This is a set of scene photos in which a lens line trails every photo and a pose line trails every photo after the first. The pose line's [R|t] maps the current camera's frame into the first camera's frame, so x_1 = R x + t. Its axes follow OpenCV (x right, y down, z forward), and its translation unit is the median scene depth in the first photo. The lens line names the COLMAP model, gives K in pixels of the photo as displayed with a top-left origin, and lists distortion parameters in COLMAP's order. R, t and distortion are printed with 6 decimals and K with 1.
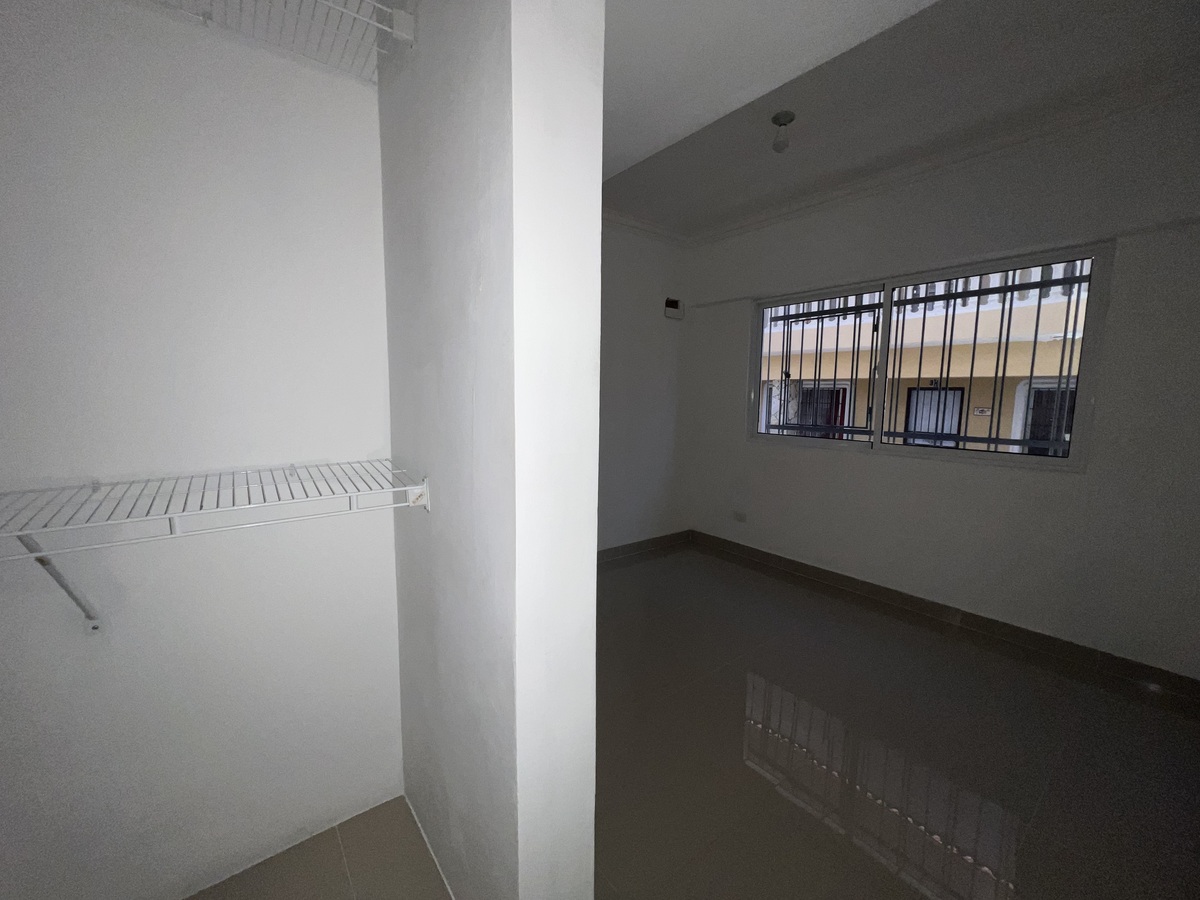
lens RADIAL K [[486.8, 0, 597.6], [0, 486.8, 450.9], [0, 0, 1]] dist [-0.000269, -0.000376]
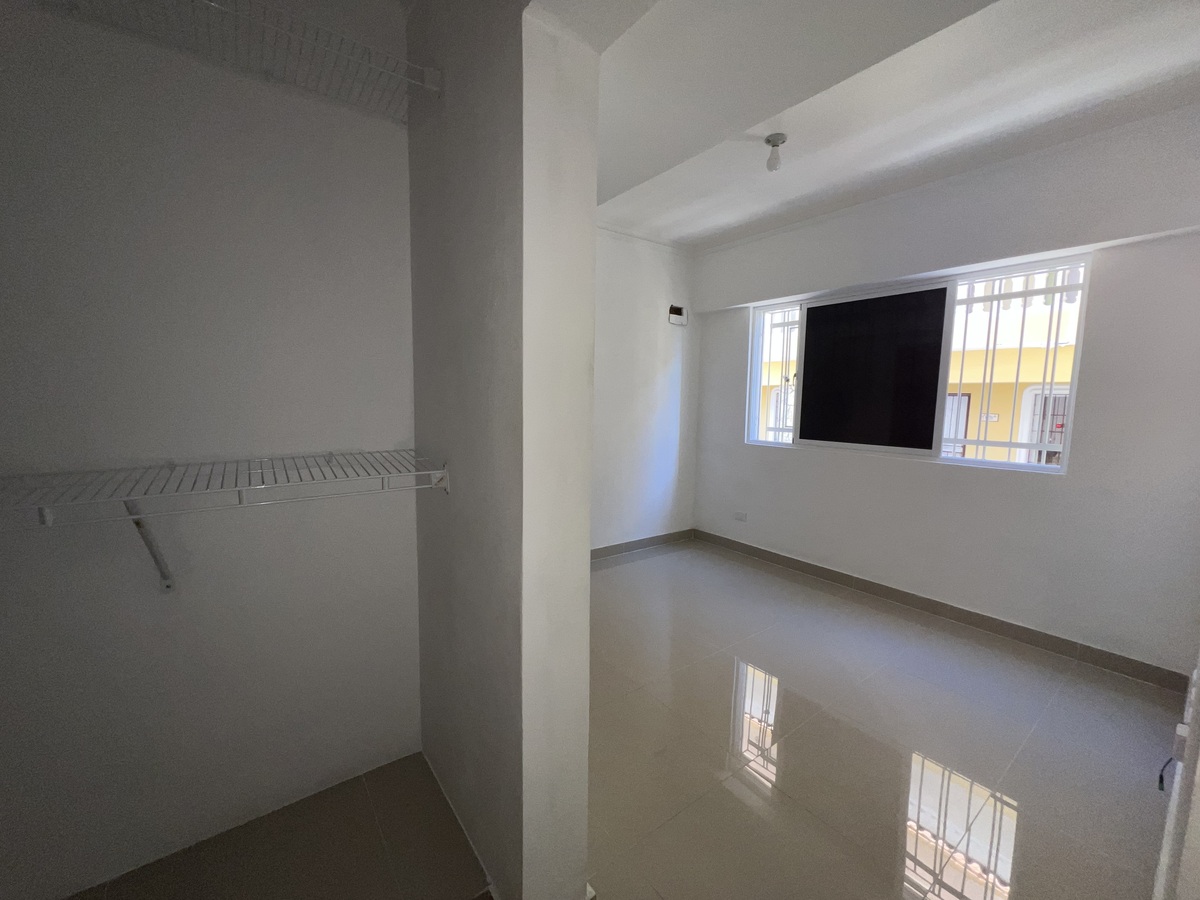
lens RADIAL K [[486.8, 0, 598.3], [0, 486.8, 454.2], [0, 0, 1]] dist [-0.000269, -0.000376]
pose [[0.999827, 0.007612, -0.016977, 0.024875], [-0.007667, 0.999966, -0.003169, 0.028945], [0.016952, 0.003299, 0.999851, -0.131929]]
